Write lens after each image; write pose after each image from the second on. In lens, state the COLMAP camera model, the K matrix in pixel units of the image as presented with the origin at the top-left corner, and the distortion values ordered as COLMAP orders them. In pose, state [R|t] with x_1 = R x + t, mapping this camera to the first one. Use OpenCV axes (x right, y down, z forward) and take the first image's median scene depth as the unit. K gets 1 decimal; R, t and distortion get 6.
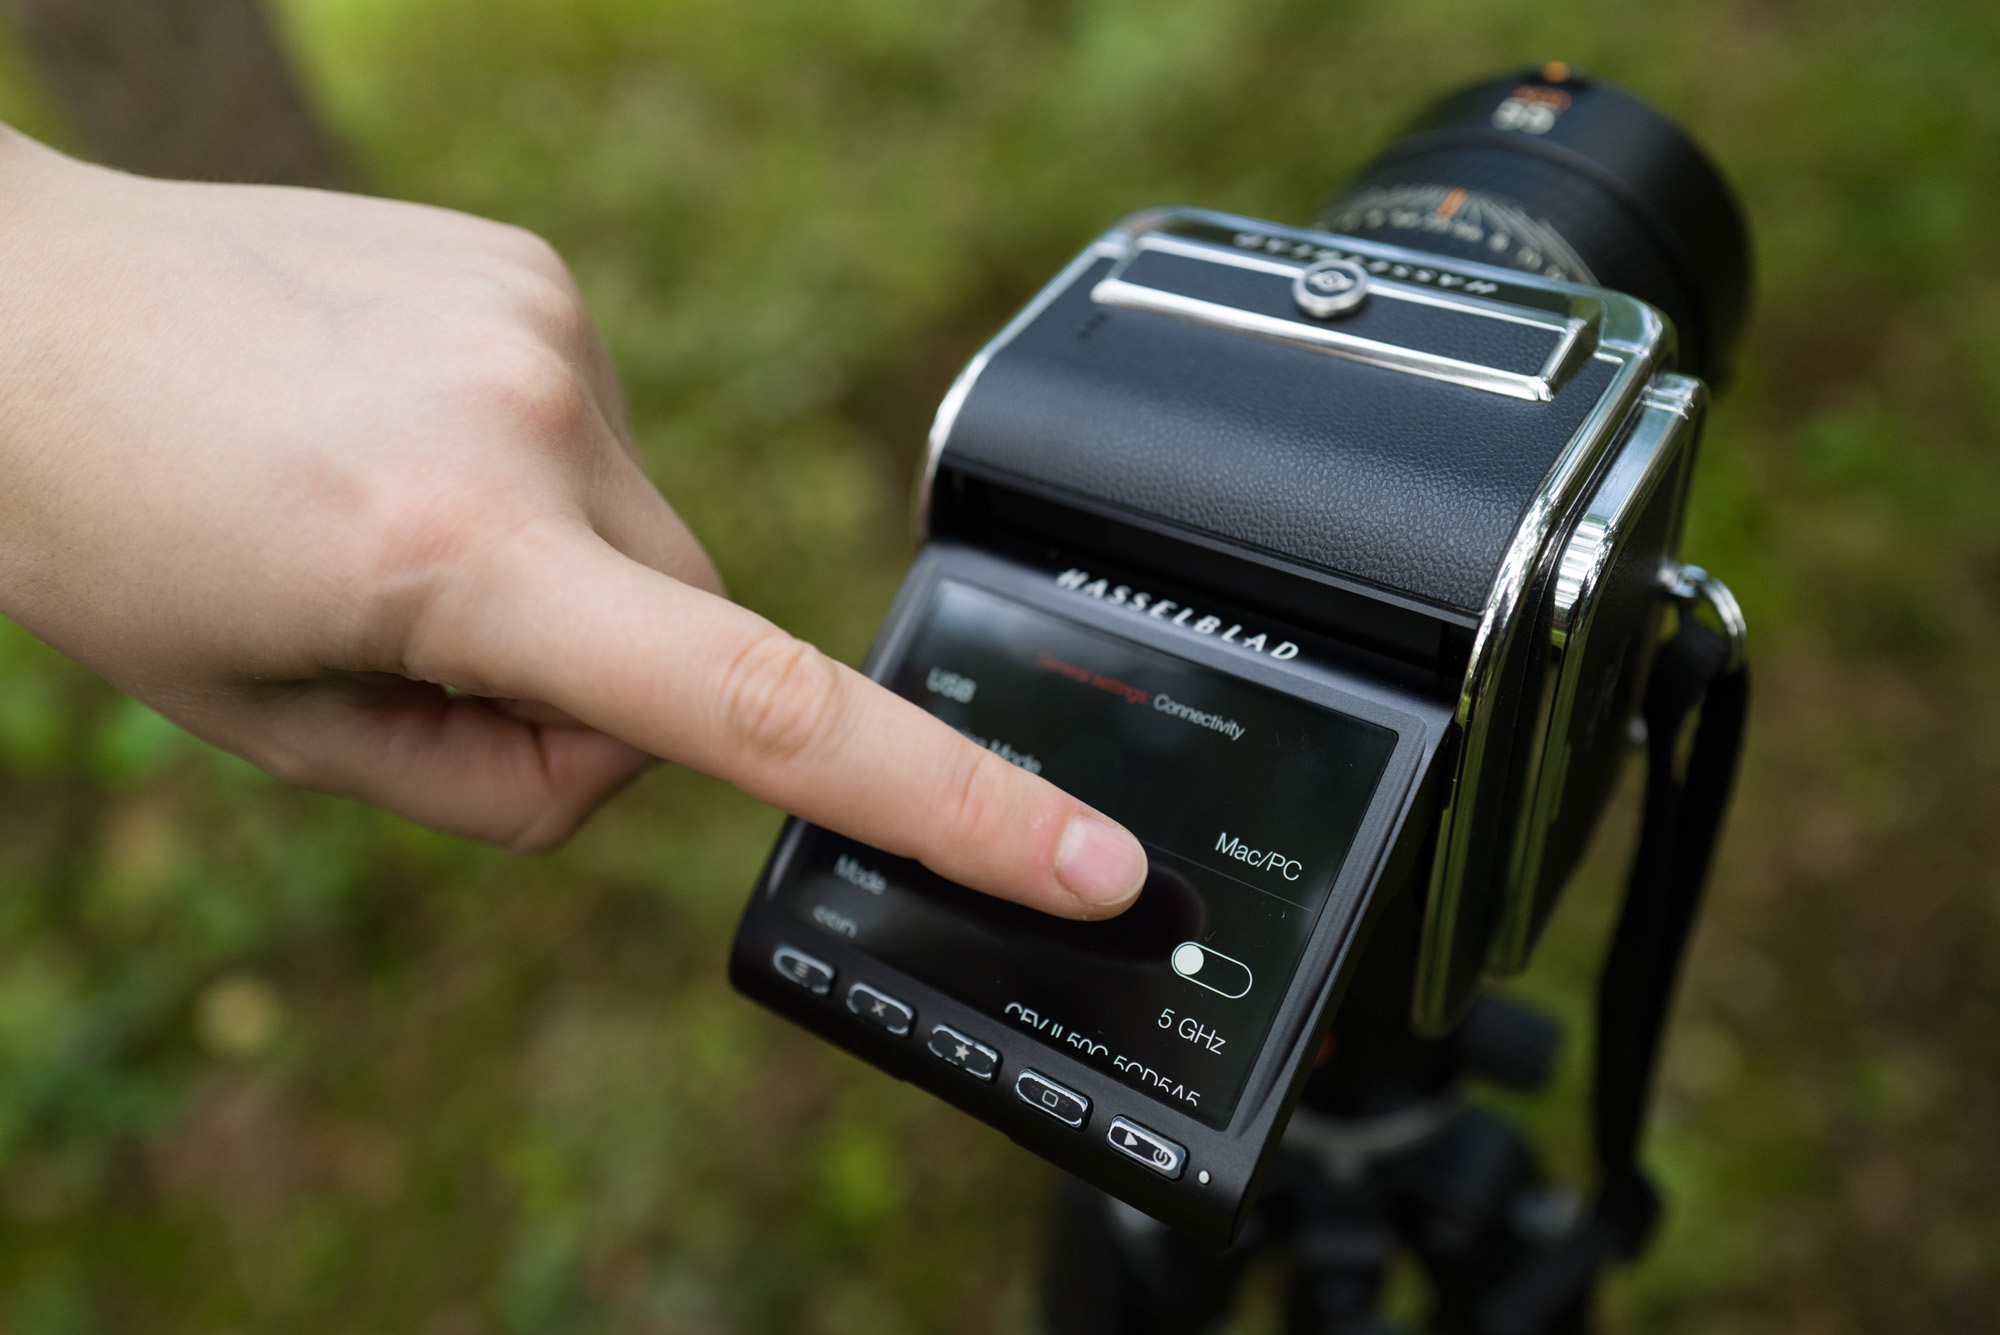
lens RADIAL K [[1629.8, 0, 983.5], [0, 1629.8, 705.9], [0, 0, 1]] dist [-0.011054, -0.006337]
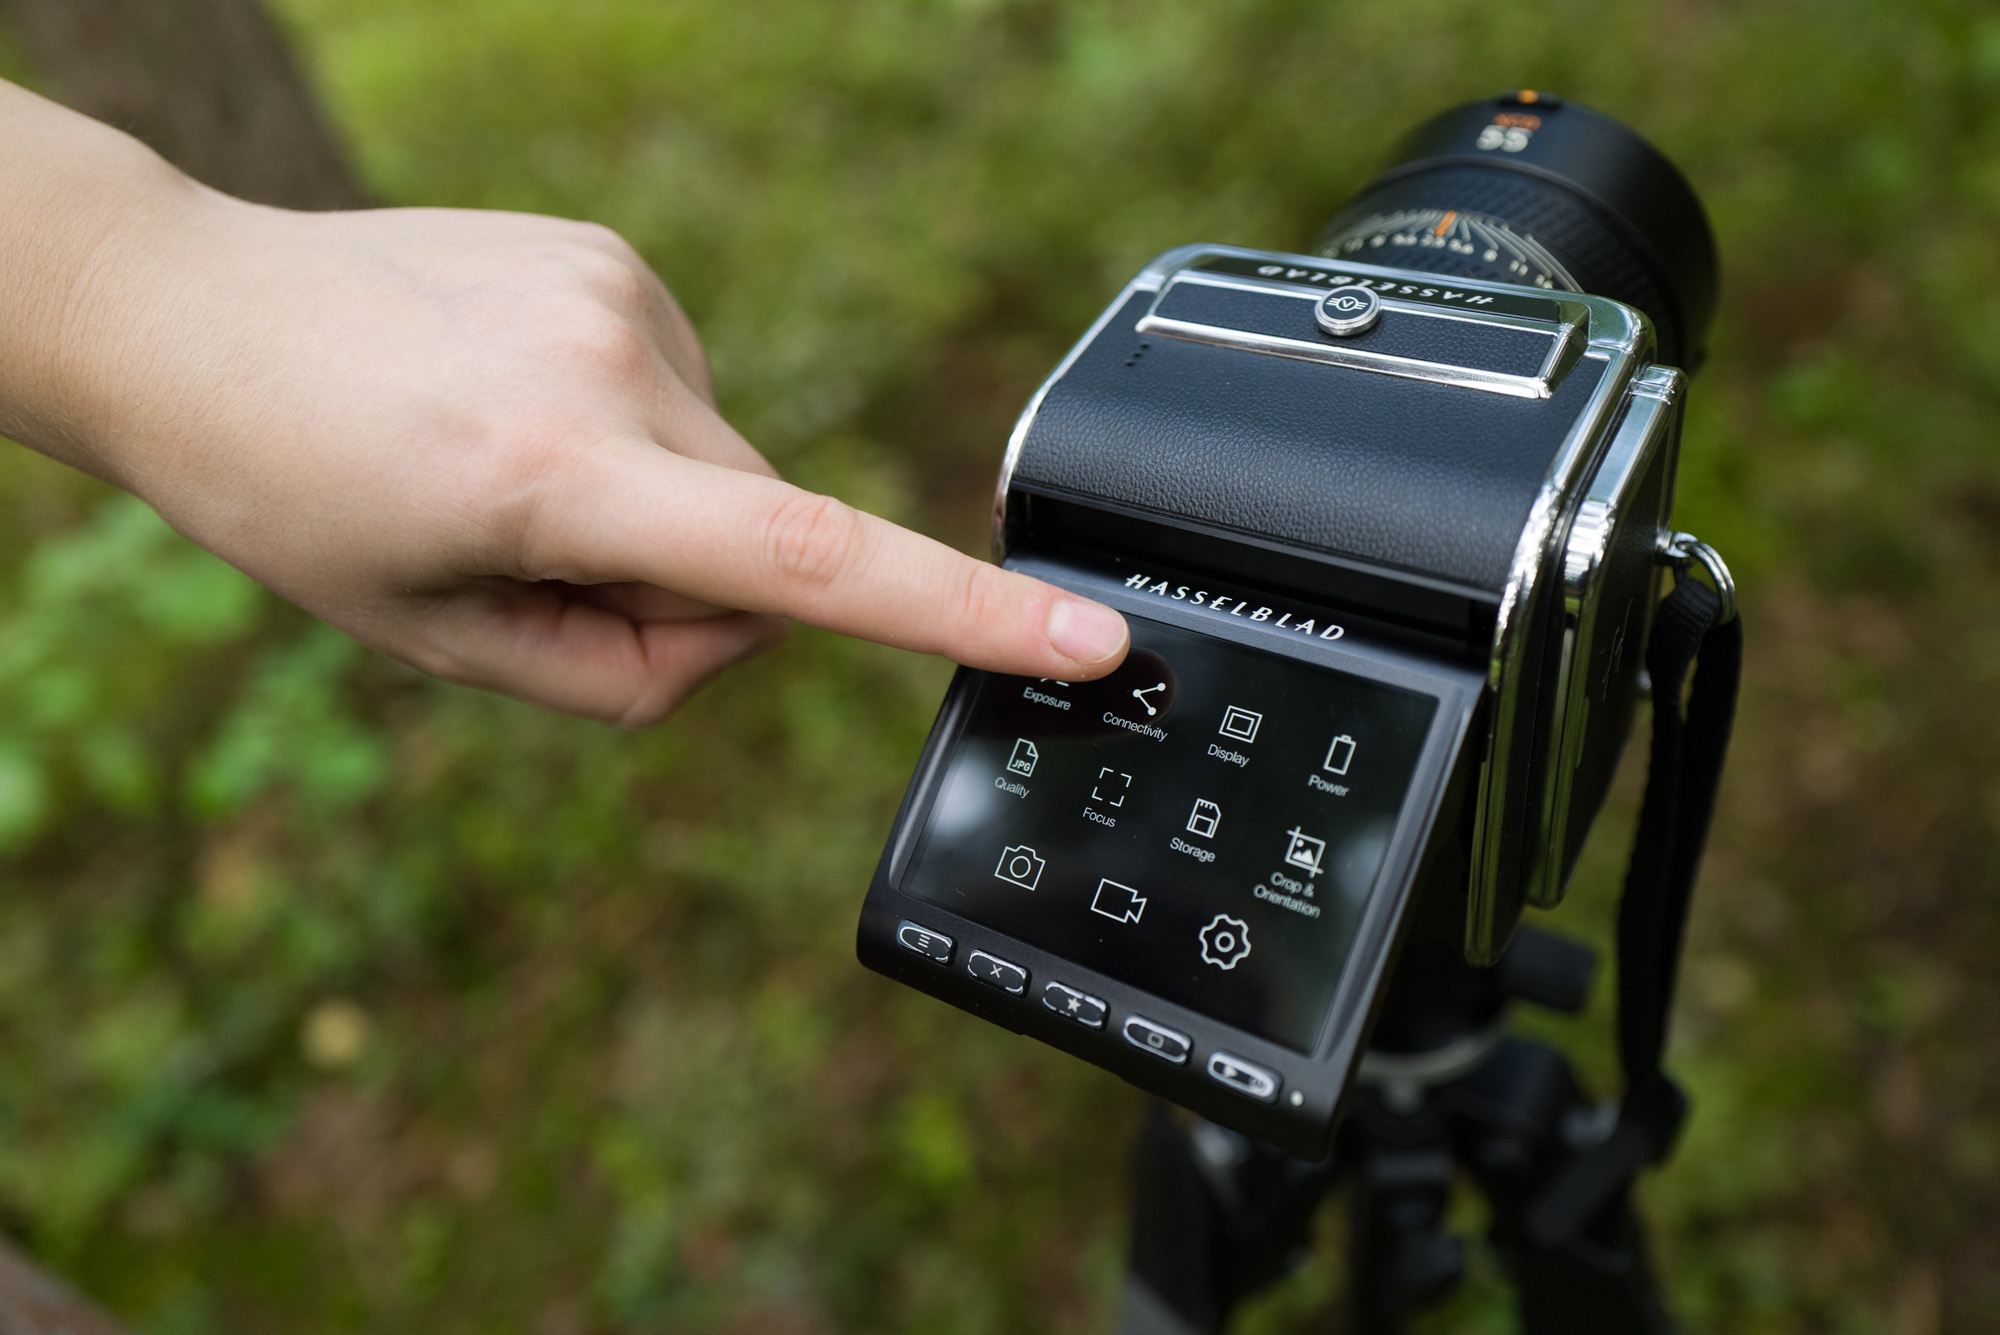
lens RADIAL K [[1561.2, 0, 1000.0], [0, 1561.2, 667.5], [0, 0, 1]] dist [-0.010394, 0.000150]
pose [[0.997725, -0.067291, -0.004142, -0.041516], [0.067214, 0.997600, -0.016623, -0.006684], [0.005251, 0.016307, 0.999853, -0.085616]]
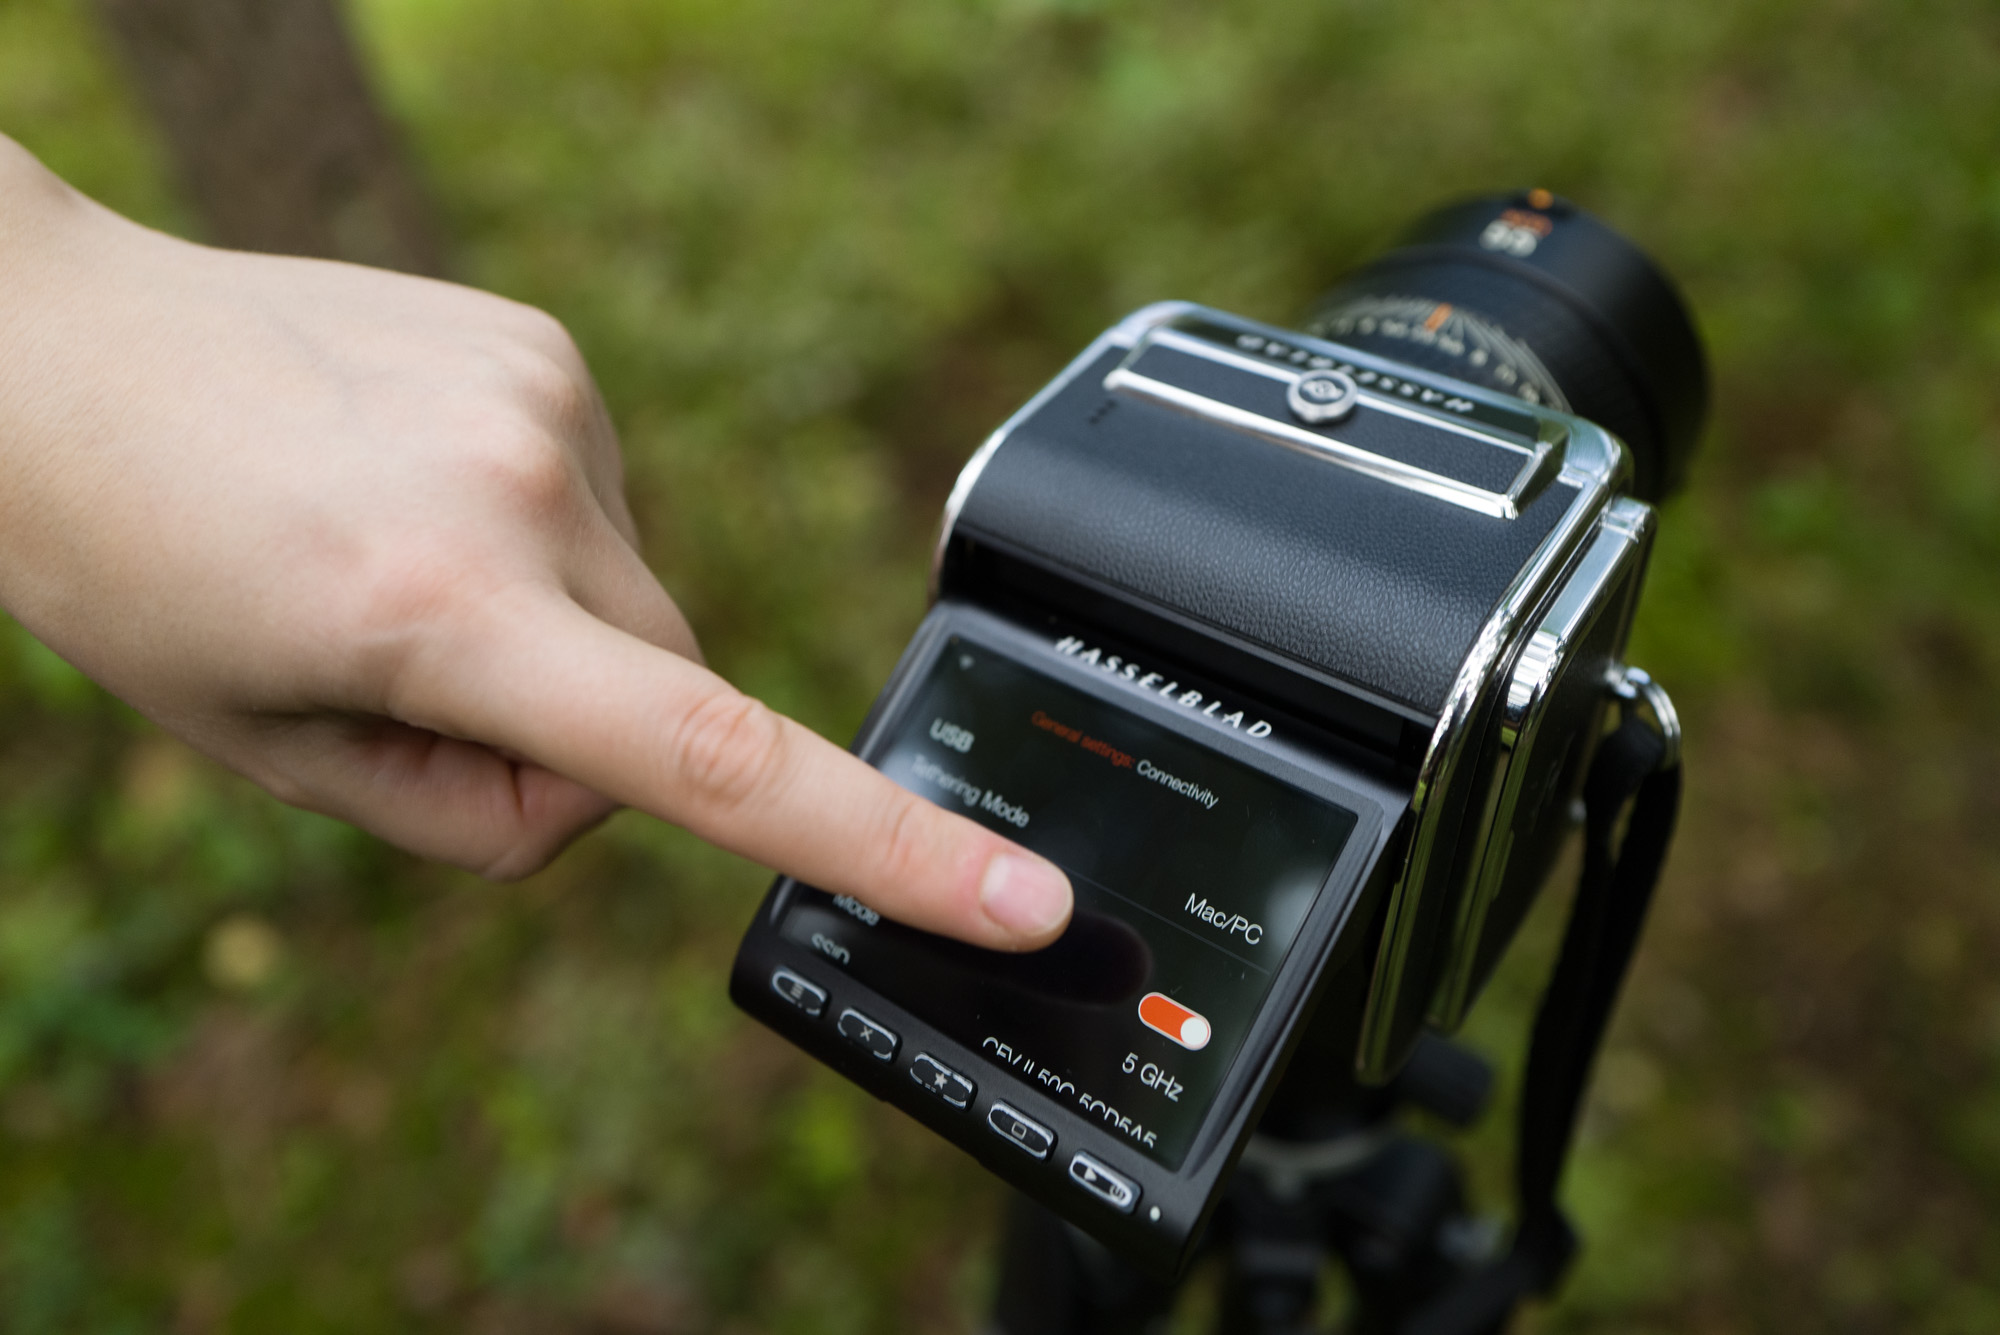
lens RADIAL K [[1549.8, 0, 1000.0], [0, 1549.8, 667.5], [0, 0, 1]] dist [0.005098, -0.036222]
pose [[0.997728, 0.065167, 0.017120, -0.008738], [-0.064900, 0.997769, -0.015671, -0.045516], [-0.018103, 0.014524, 0.999731, -0.034999]]
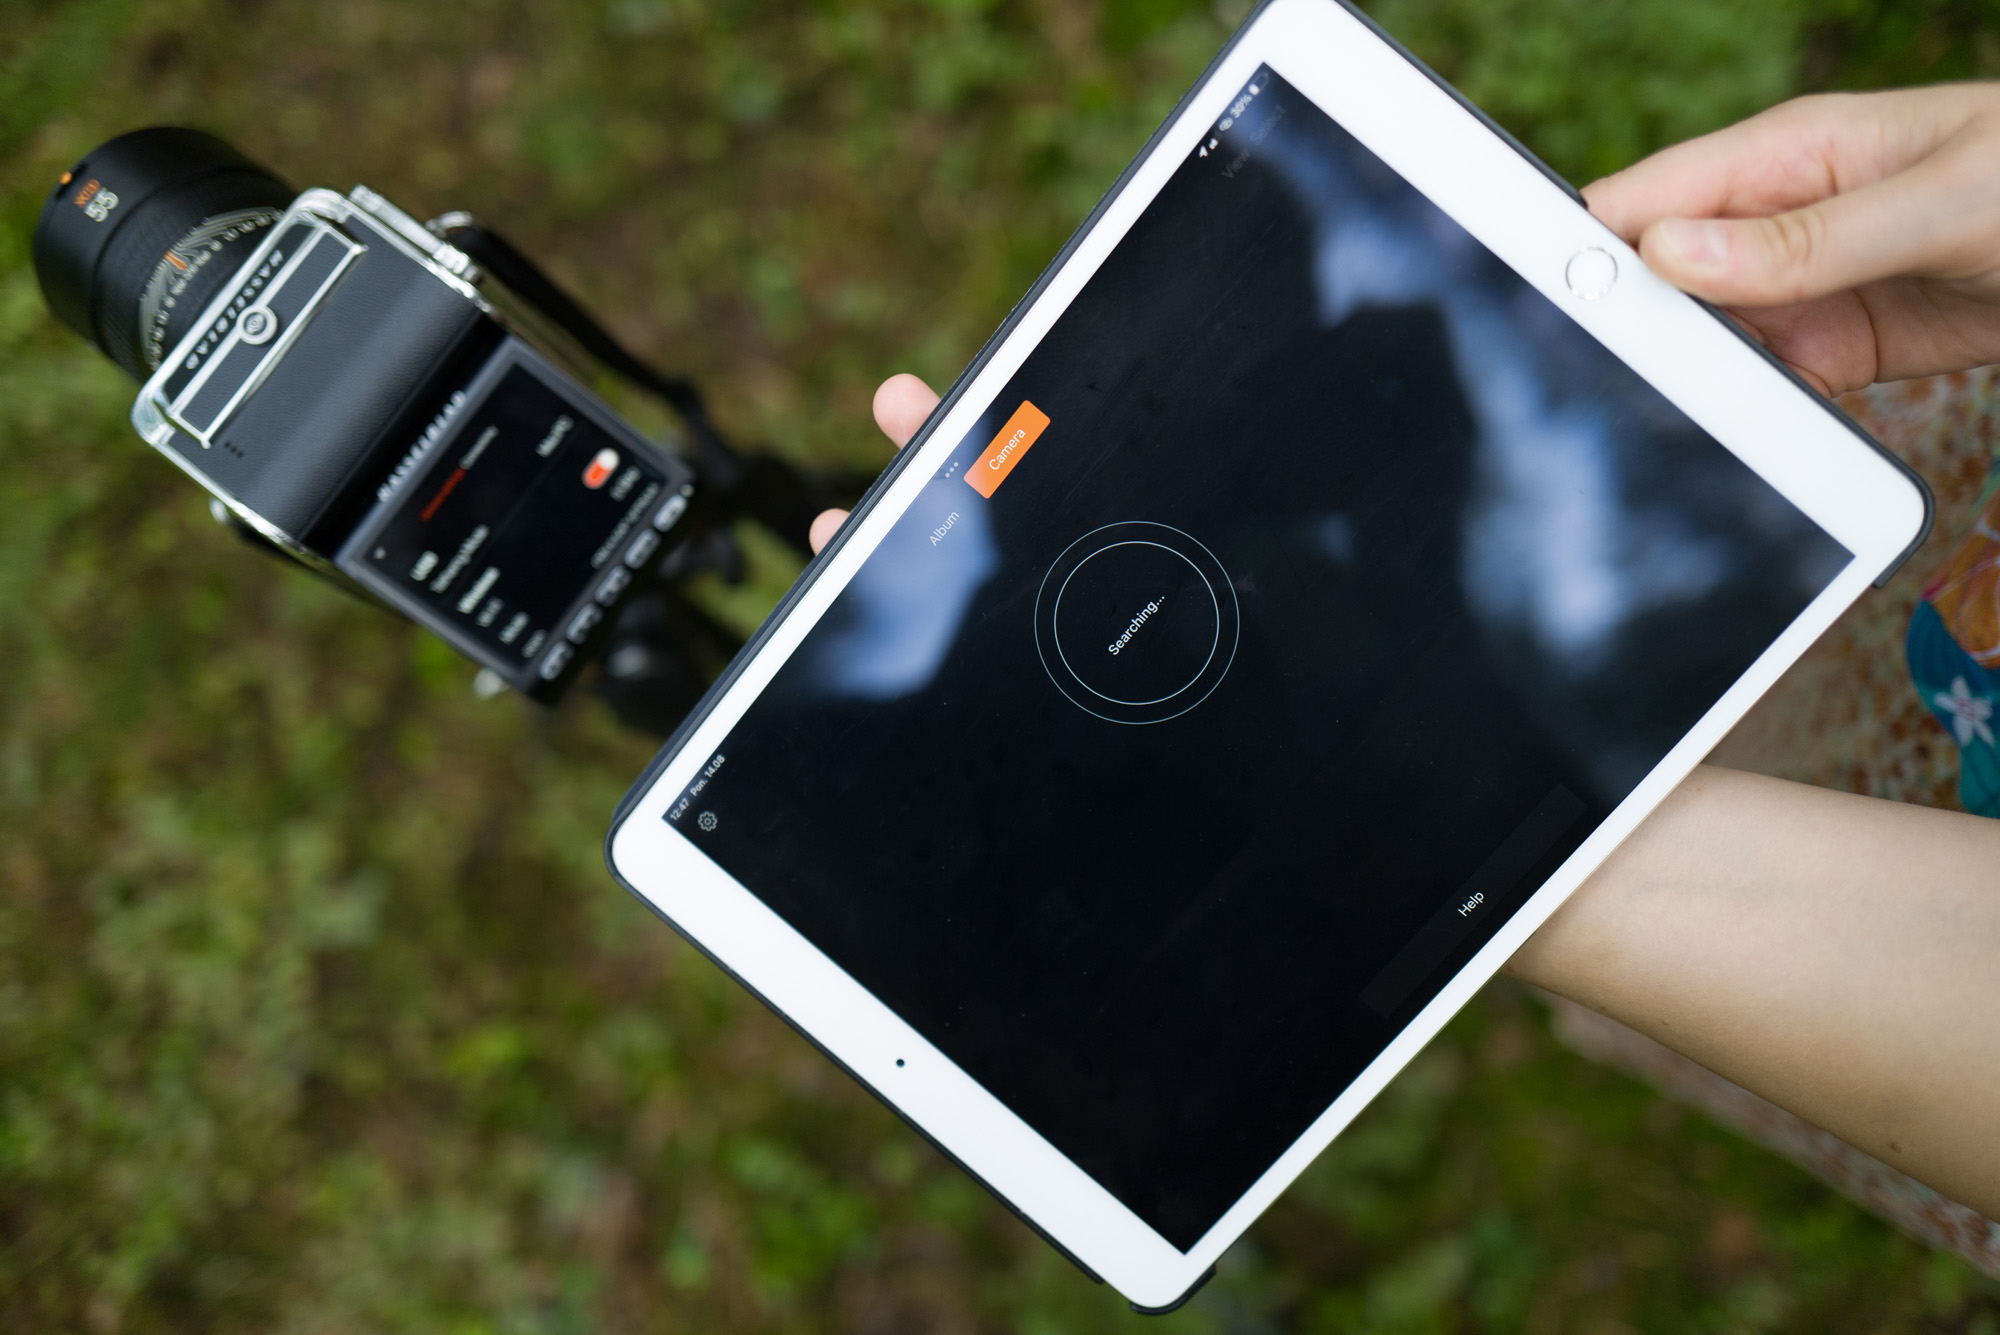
lens RADIAL K [[1498.1, 0, 1000.0], [0, 1498.1, 667.5], [0, 0, 1]] dist [-0.058776, 0.107572]
pose [[0.068635, -0.944328, 0.321768, -0.695038], [0.802993, 0.243688, 0.543892, -0.420579], [-0.592023, 0.221047, 0.775014, -0.820014]]
